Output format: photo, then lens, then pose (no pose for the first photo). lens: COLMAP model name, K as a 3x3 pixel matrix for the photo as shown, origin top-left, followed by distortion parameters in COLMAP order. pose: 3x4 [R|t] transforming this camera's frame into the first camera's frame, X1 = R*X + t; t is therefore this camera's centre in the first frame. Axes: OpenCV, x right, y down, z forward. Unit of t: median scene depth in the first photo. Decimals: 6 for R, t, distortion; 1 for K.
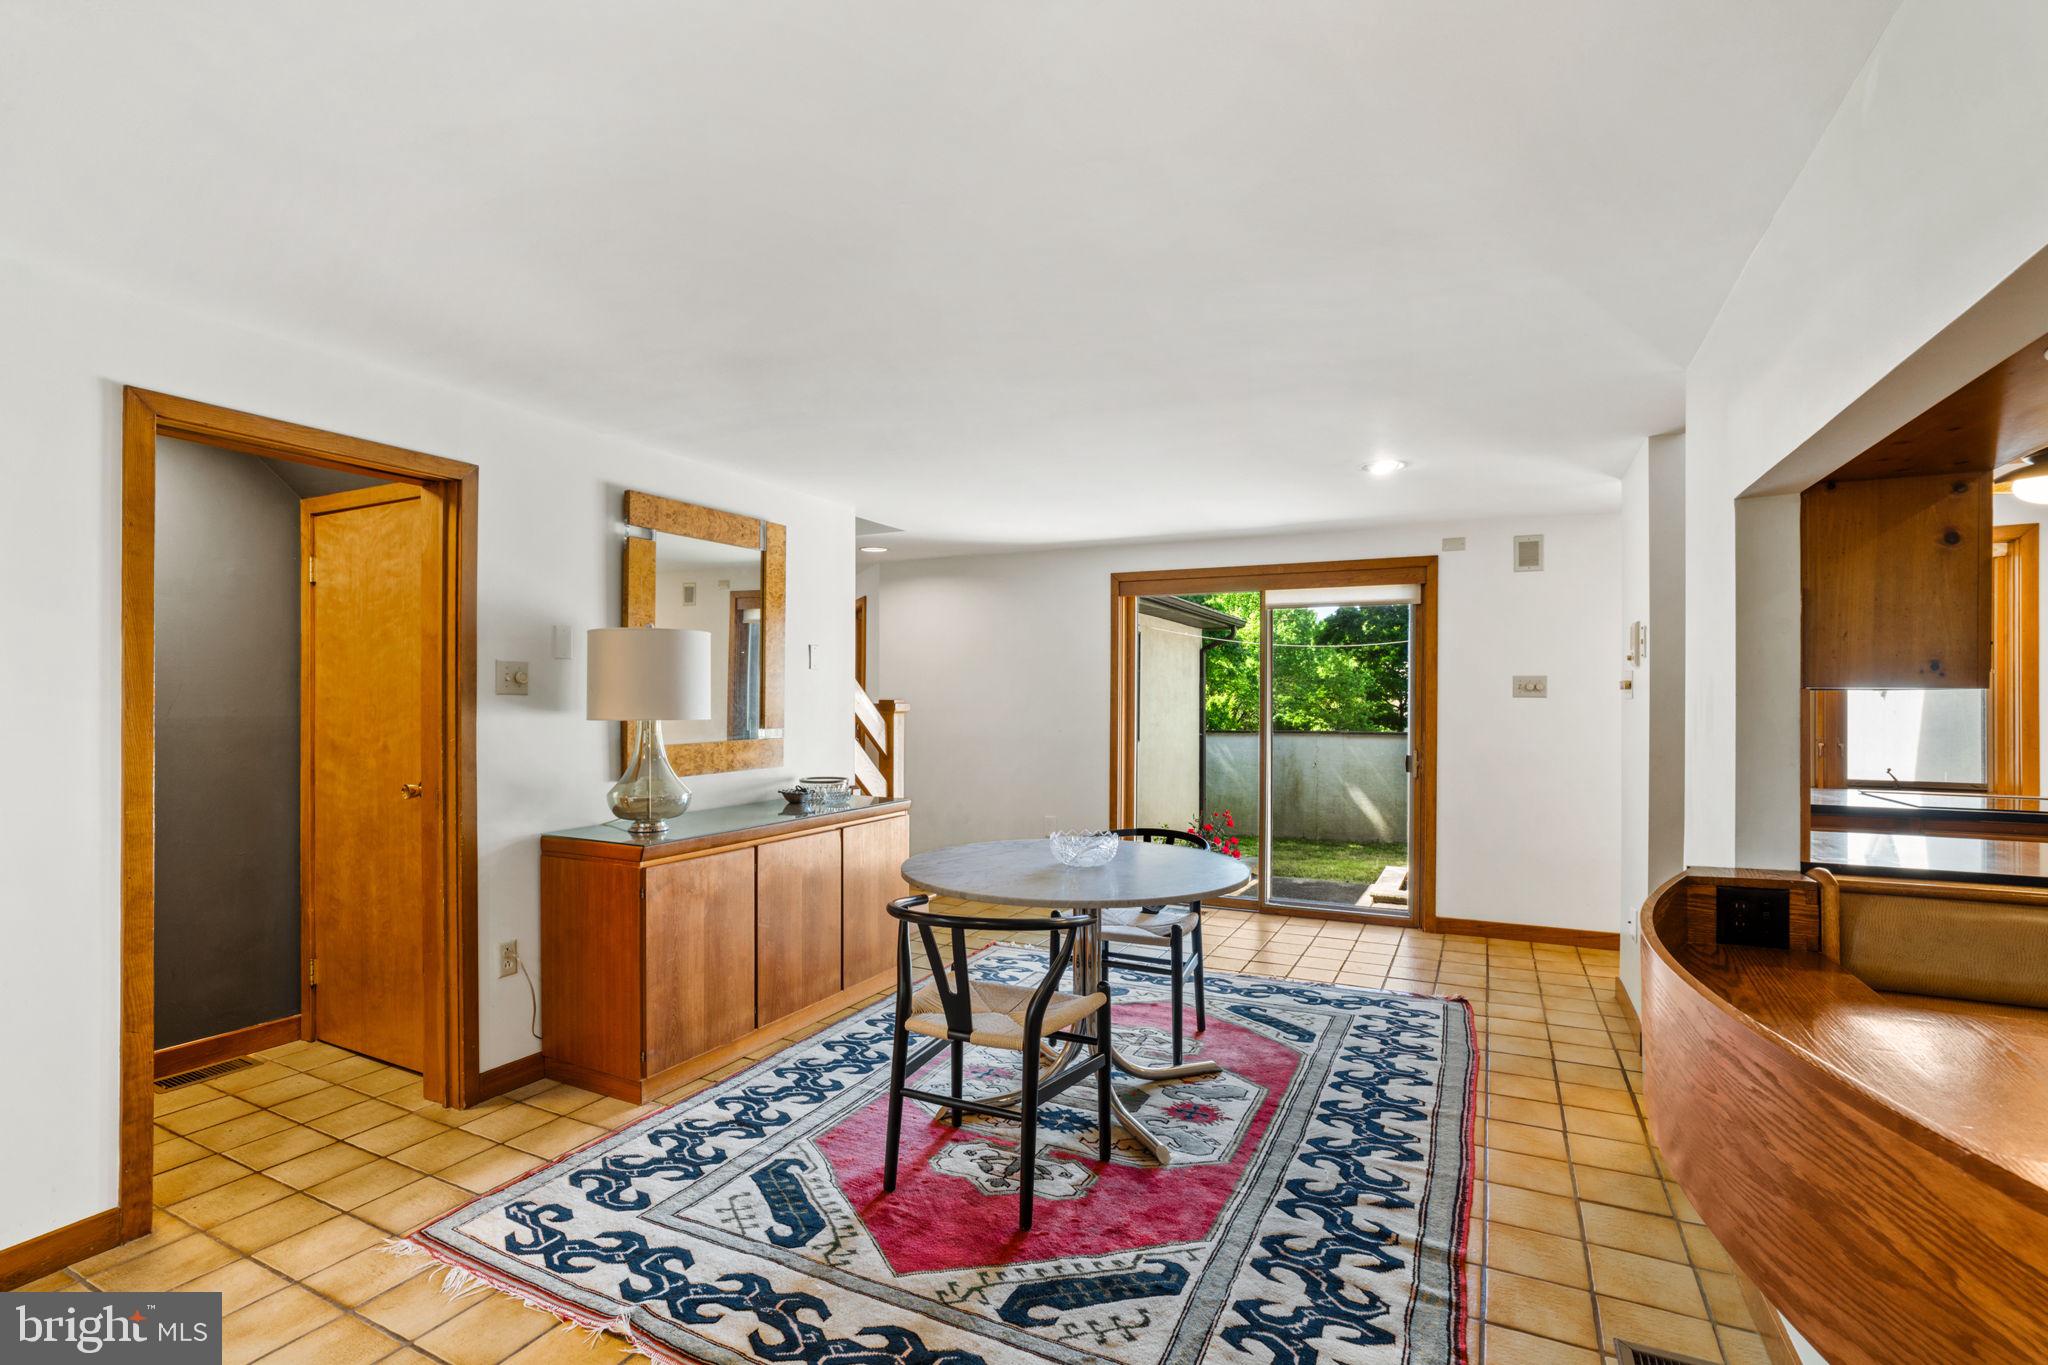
lens RADIAL K [[958.0, 0, 1013.0], [0, 958.0, 666.0], [0, 0, 1]] dist [-0.051510, 0.025543]
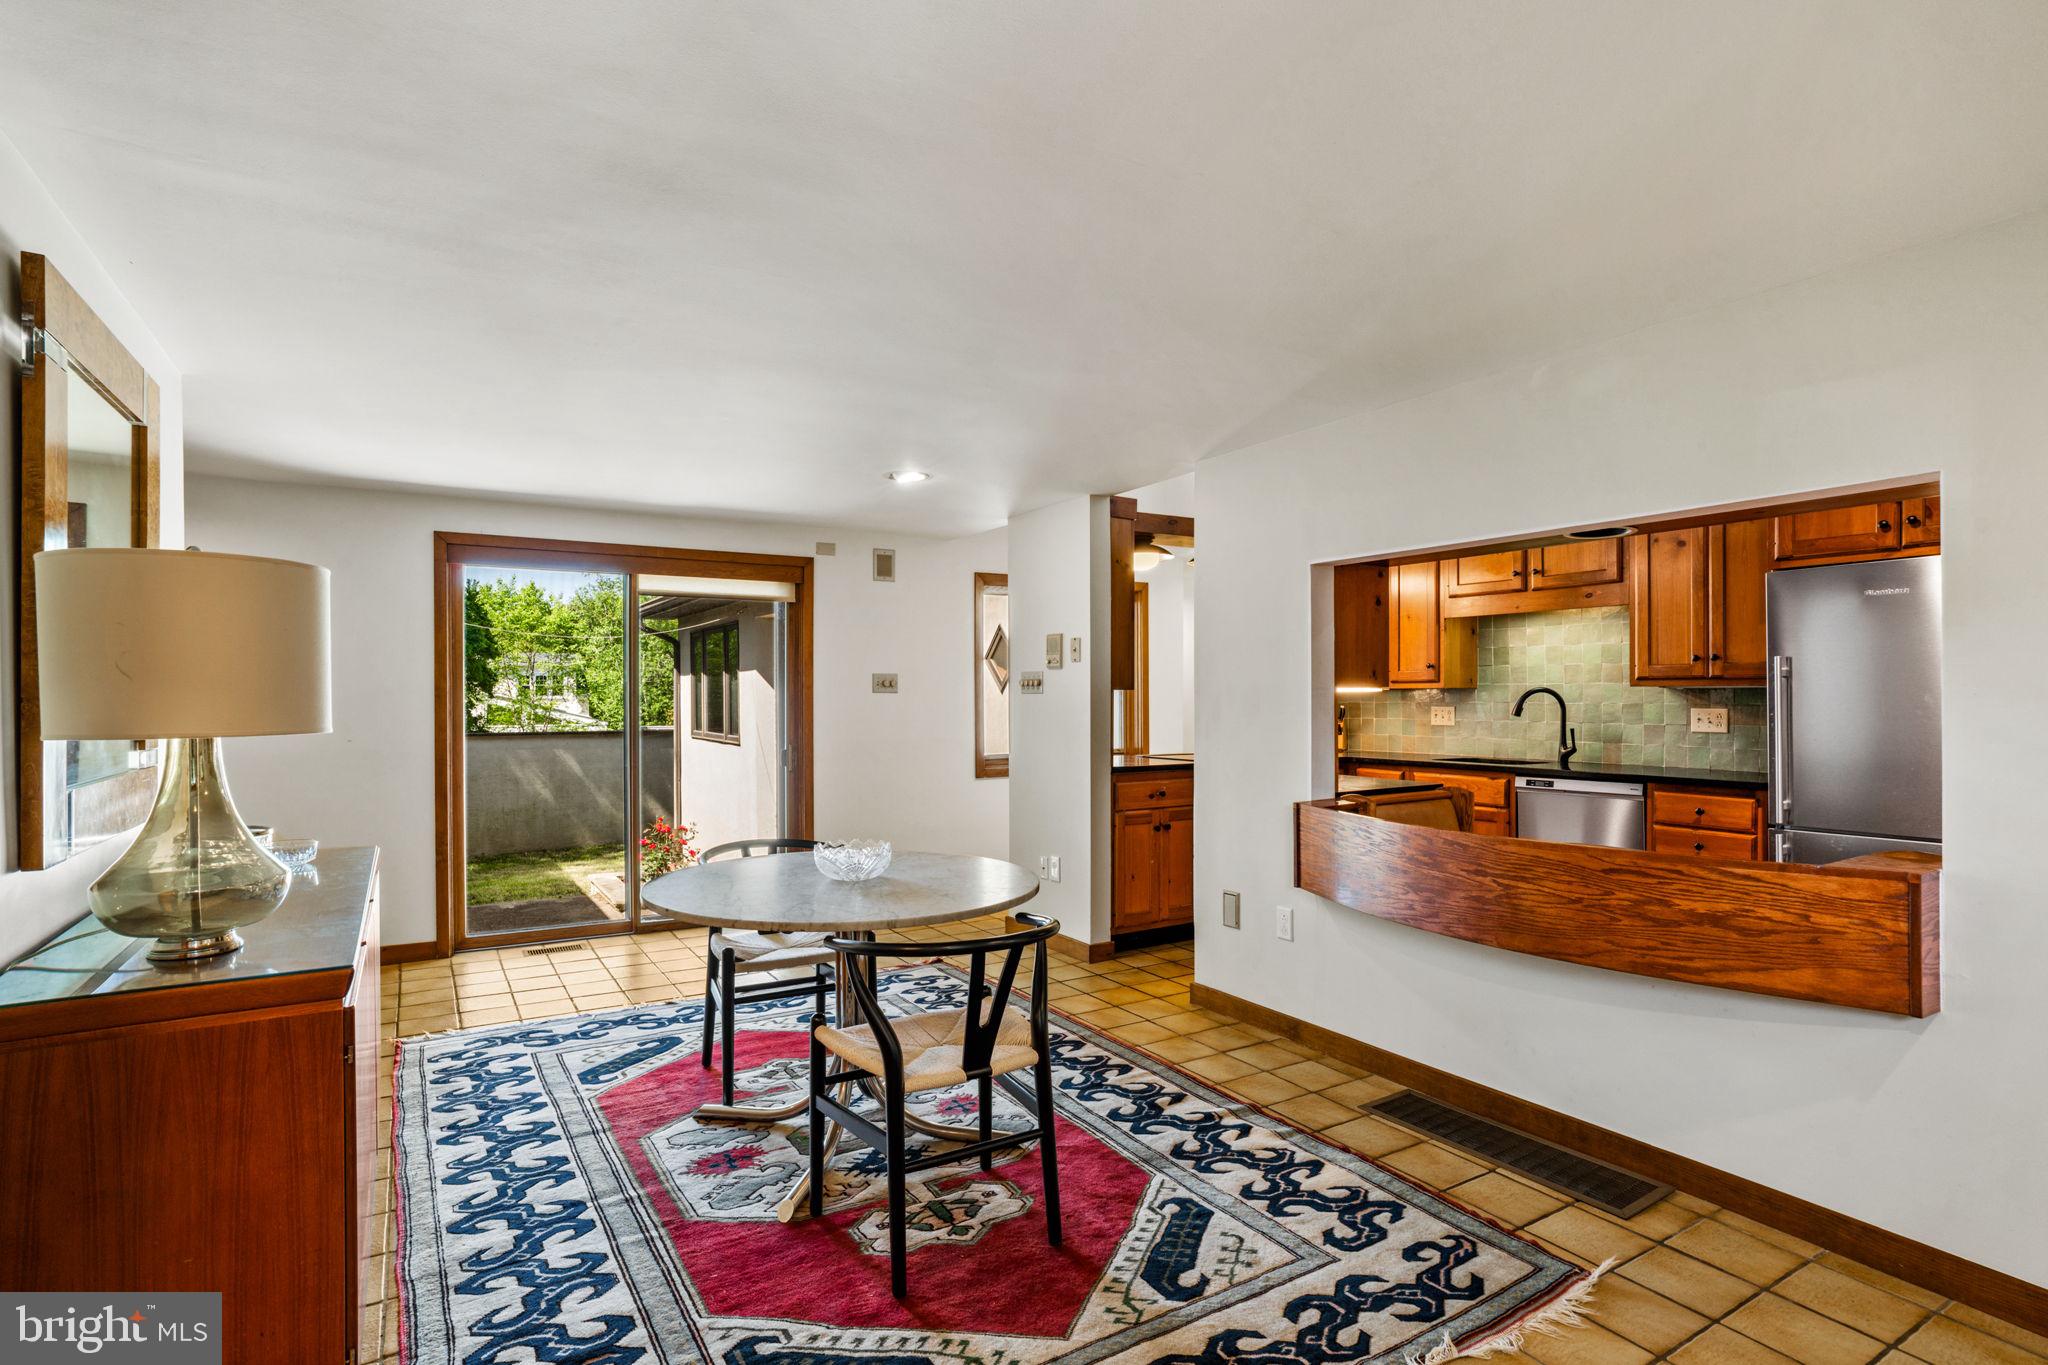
lens RADIAL K [[1009.1, 0, 1016.9], [0, 1009.1, 684.5], [0, 0, 1]] dist [-0.045568, 0.028596]
pose [[0.531747, 0.007785, 0.846868, -0.708413], [-0.028028, 0.999572, 0.008410, 0.014811], [-0.846440, -0.028208, 0.531737, 0.411665]]
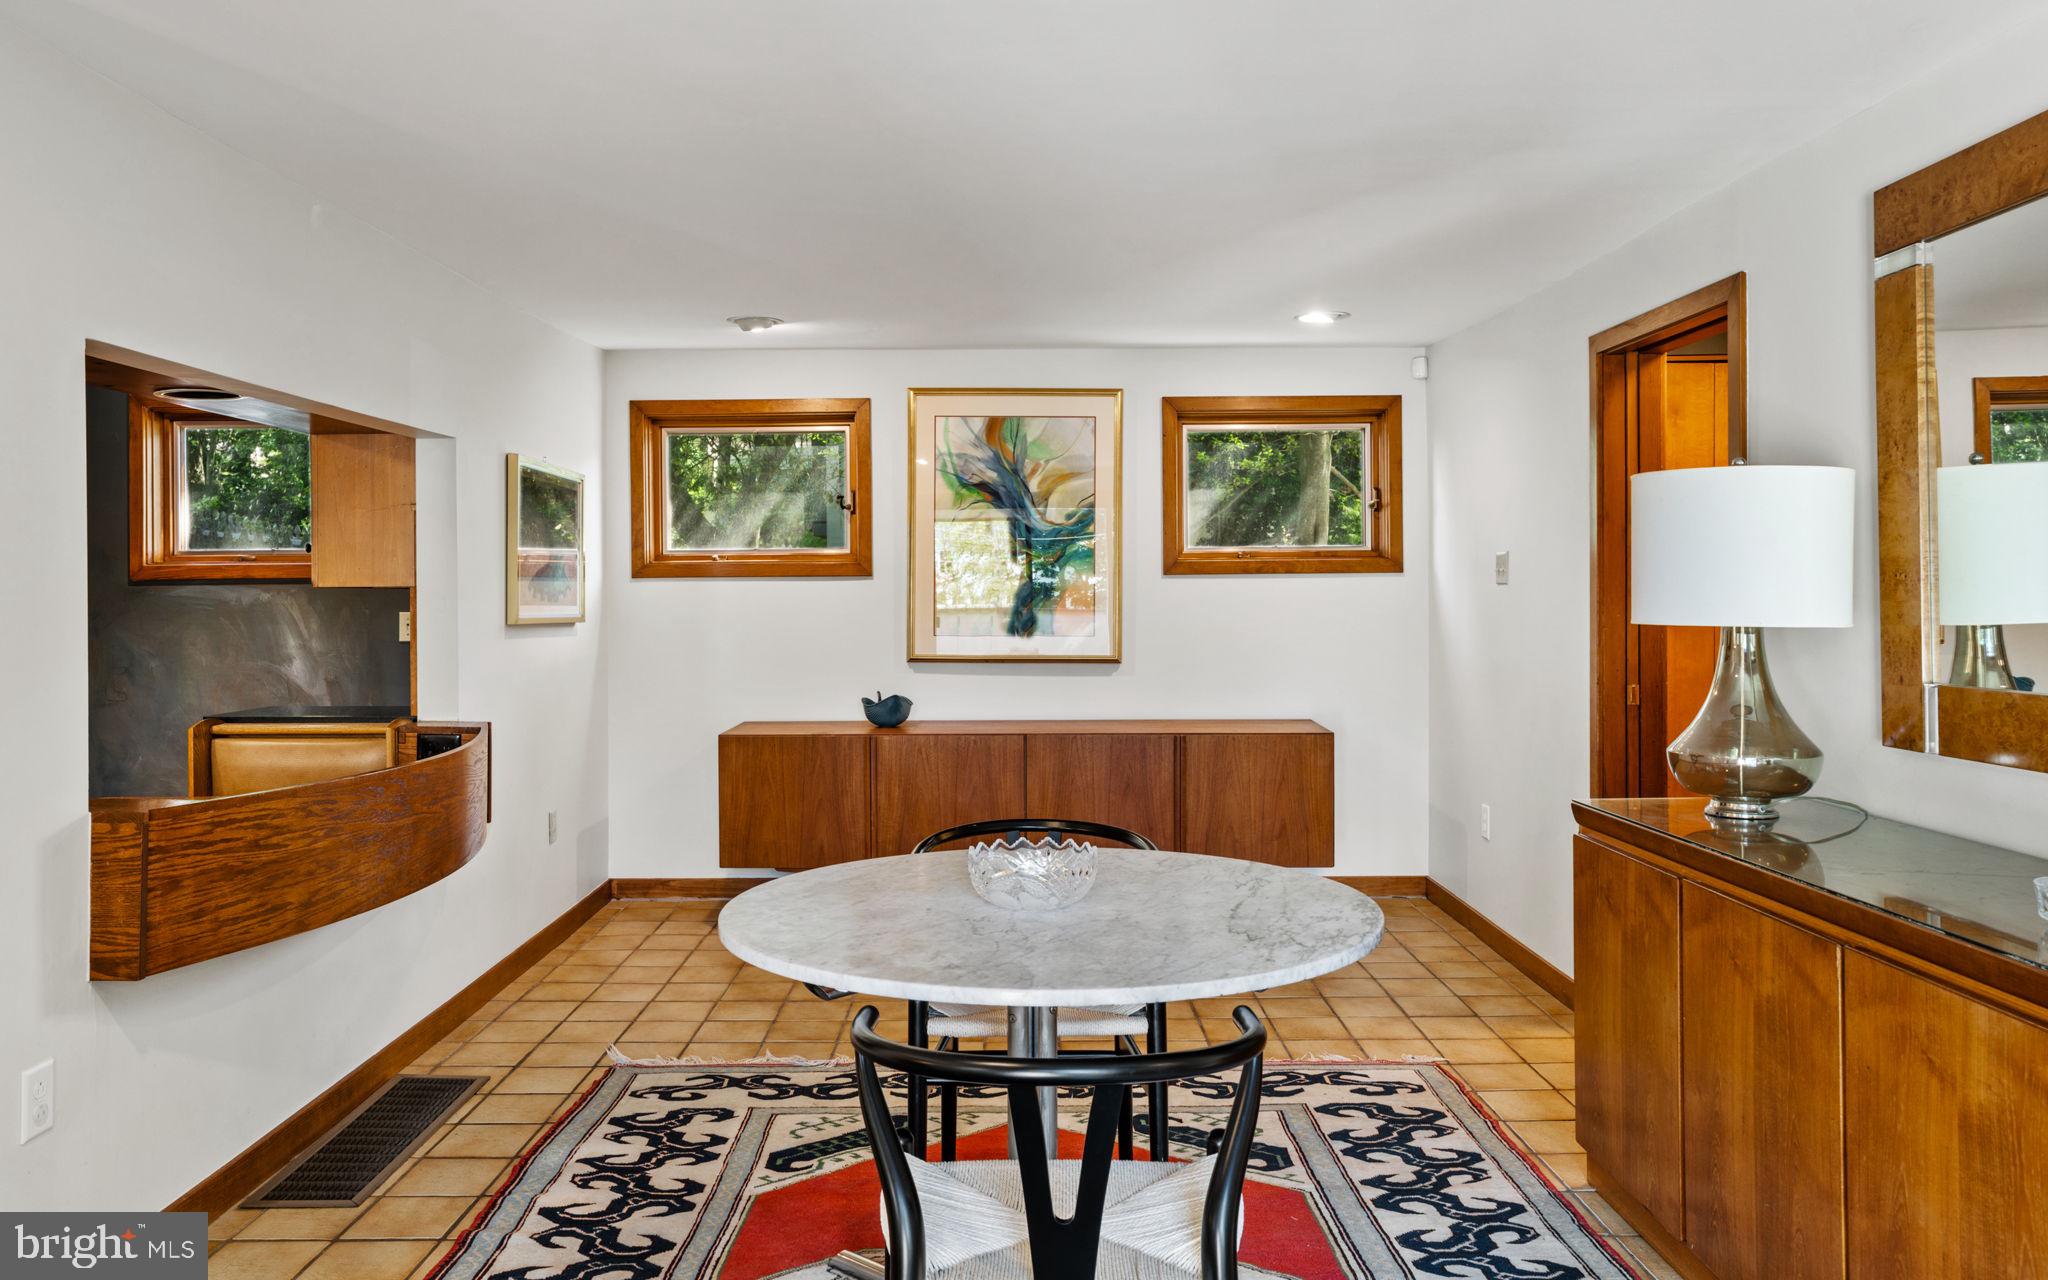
lens RADIAL K [[1463.3, 0, 1008.5], [0, 1463.3, 579.6], [0, 0, 1]] dist [0.001037, 0.003511]
pose [[-0.893408, 0.001380, -0.449243, 0.487685], [0.021562, 0.998974, -0.039812, 0.065598], [0.448728, -0.045255, -0.892522, 1.886506]]
